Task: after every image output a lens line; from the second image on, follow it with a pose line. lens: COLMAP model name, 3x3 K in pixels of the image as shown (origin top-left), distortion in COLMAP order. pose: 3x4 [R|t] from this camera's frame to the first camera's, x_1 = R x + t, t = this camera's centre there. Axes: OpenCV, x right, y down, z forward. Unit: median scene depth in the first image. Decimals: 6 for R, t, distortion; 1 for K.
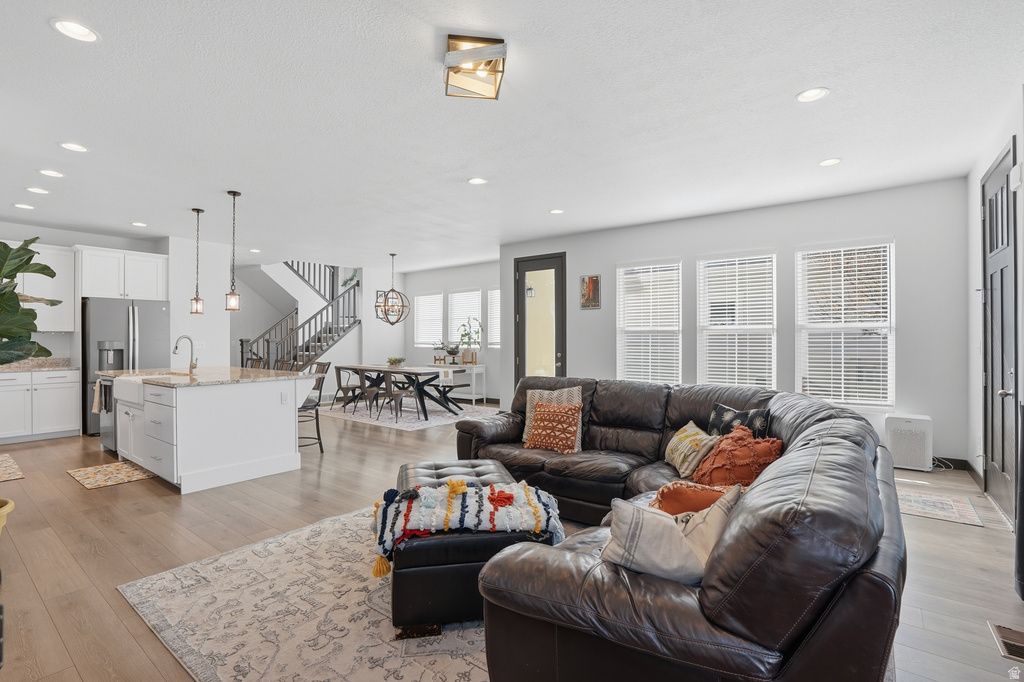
lens RADIAL K [[487.2, 0, 493.4], [0, 487.2, 342.7], [0, 0, 1]] dist [-0.038004, 0.004248]
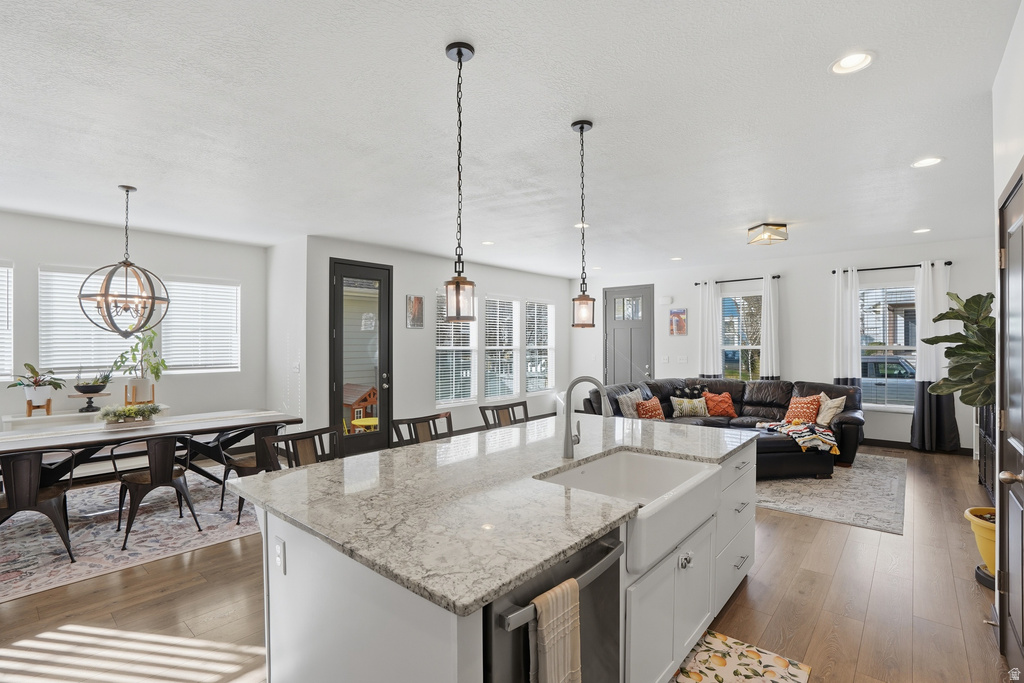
lens RADIAL K [[487.2, 0, 506.0], [0, 487.2, 340.3], [0, 0, 1]] dist [-0.038004, 0.004248]
pose [[0.029559, 0.007822, 0.999532, -0.583954], [0.007071, 0.999943, -0.008034, -0.024181], [-0.999538, 0.007305, 0.029502, 0.551591]]
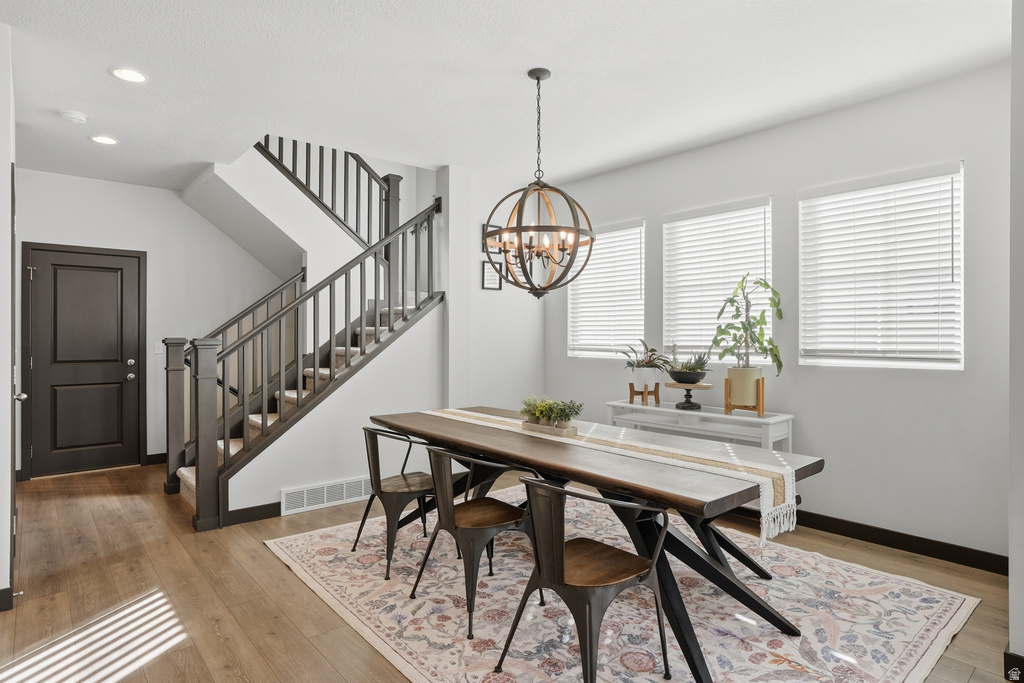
lens RADIAL K [[564.2, 0, 514.0], [0, 564.2, 340.7], [0, 0, 1]] dist [-0.036375, 0.000833]
pose [[0.987127, 0.002341, -0.159919, -0.146607], [-0.001653, 0.999989, 0.004431, -0.008511], [0.159928, -0.004110, 0.987120, 0.568506]]
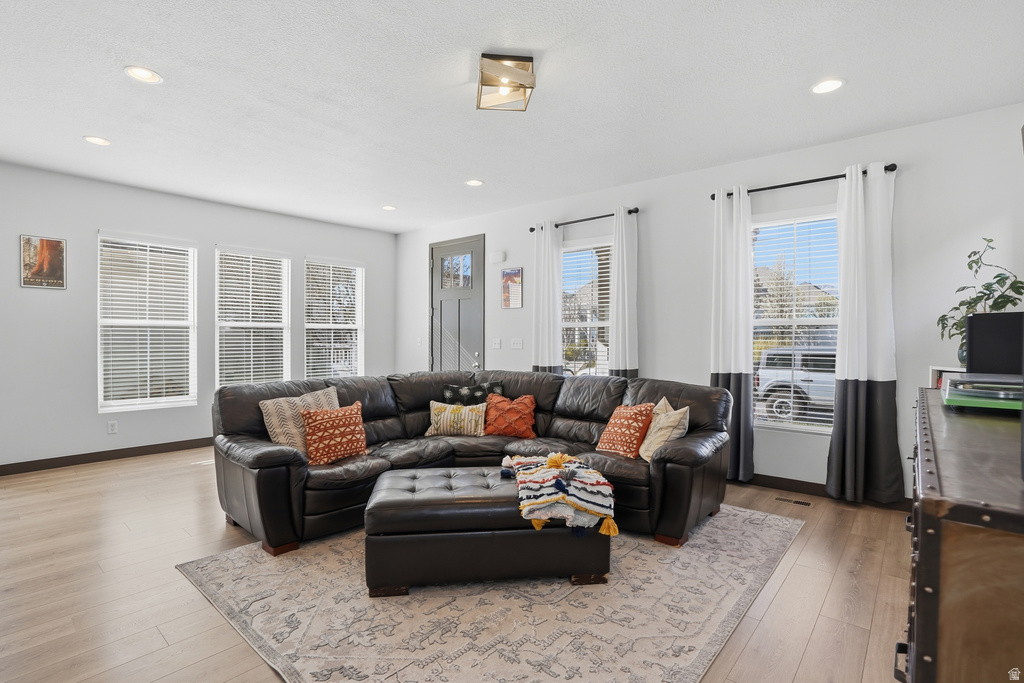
lens RADIAL K [[487.2, 0, 519.8], [0, 487.2, 343.3], [0, 0, 1]] dist [-0.038004, 0.004248]
pose [[0.024088, -0.013061, 0.999625, -0.298469], [0.000018, 0.999915, 0.013064, -0.002922], [-0.999710, -0.000297, 0.024087, 0.247450]]
